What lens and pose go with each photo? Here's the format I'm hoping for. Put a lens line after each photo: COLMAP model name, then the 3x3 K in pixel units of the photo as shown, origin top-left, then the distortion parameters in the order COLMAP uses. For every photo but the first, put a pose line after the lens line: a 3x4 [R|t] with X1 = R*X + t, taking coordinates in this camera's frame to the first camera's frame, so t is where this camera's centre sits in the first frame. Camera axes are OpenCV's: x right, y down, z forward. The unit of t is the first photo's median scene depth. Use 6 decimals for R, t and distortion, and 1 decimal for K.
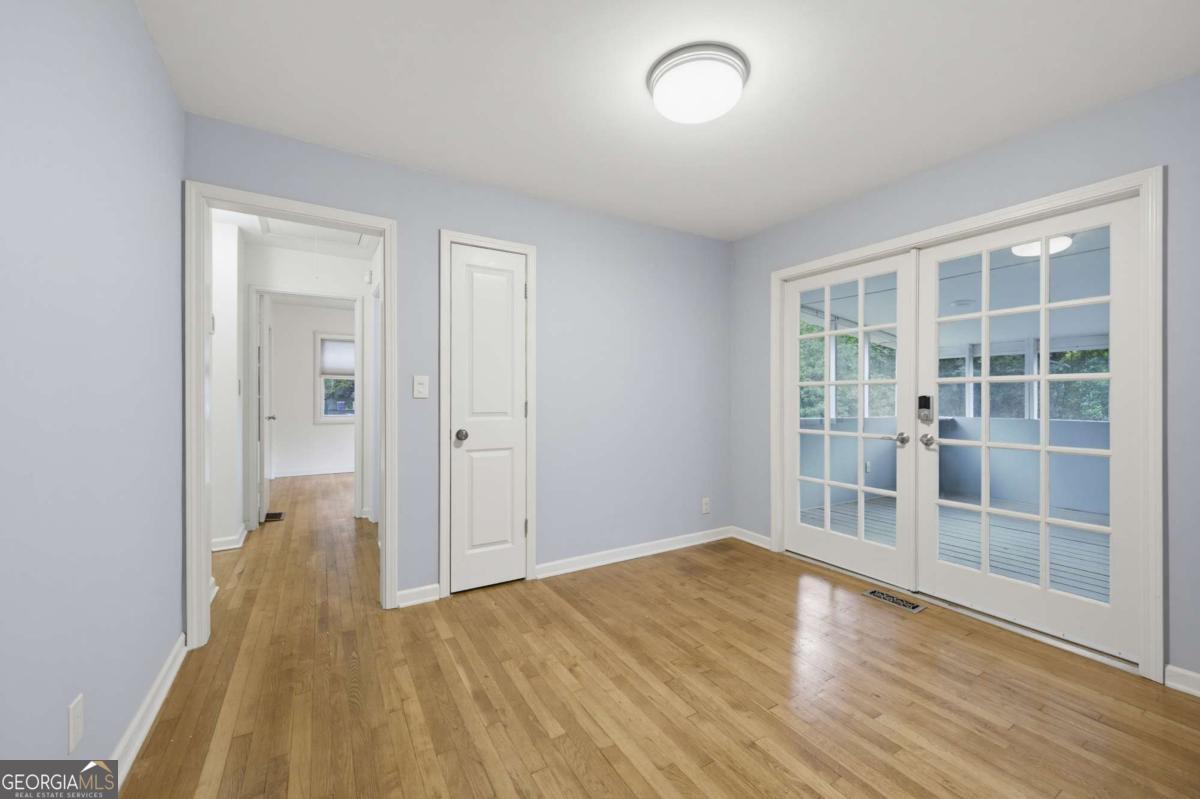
lens RADIAL K [[472.0, 0, 622.9], [0, 472.0, 397.3], [0, 0, 1]] dist [0.003231, -0.001239]
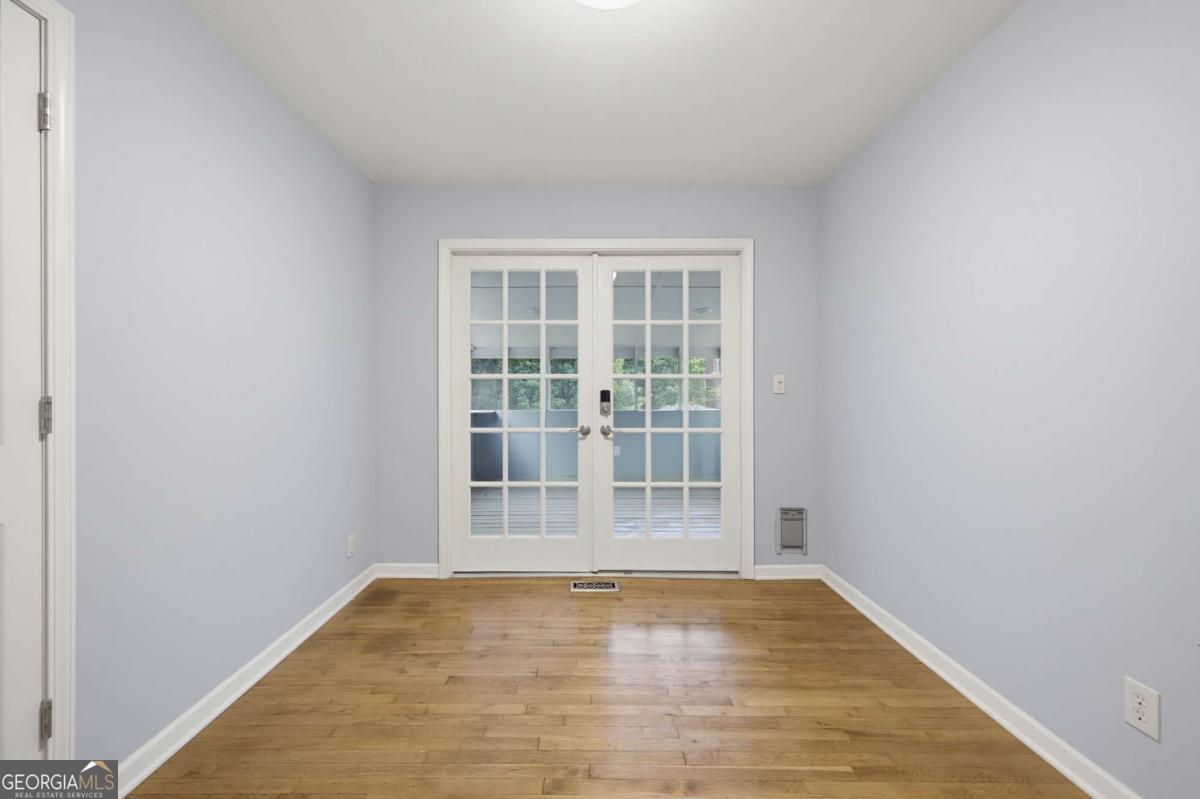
lens RADIAL K [[472.0, 0, 598.9], [0, 472.0, 397.1], [0, 0, 1]] dist [0.003231, -0.001239]
pose [[0.545058, -0.008762, 0.838353, -0.273267], [0.000911, 0.999951, 0.009859, 0.001506], [-0.838398, -0.004610, 0.545039, 0.395064]]
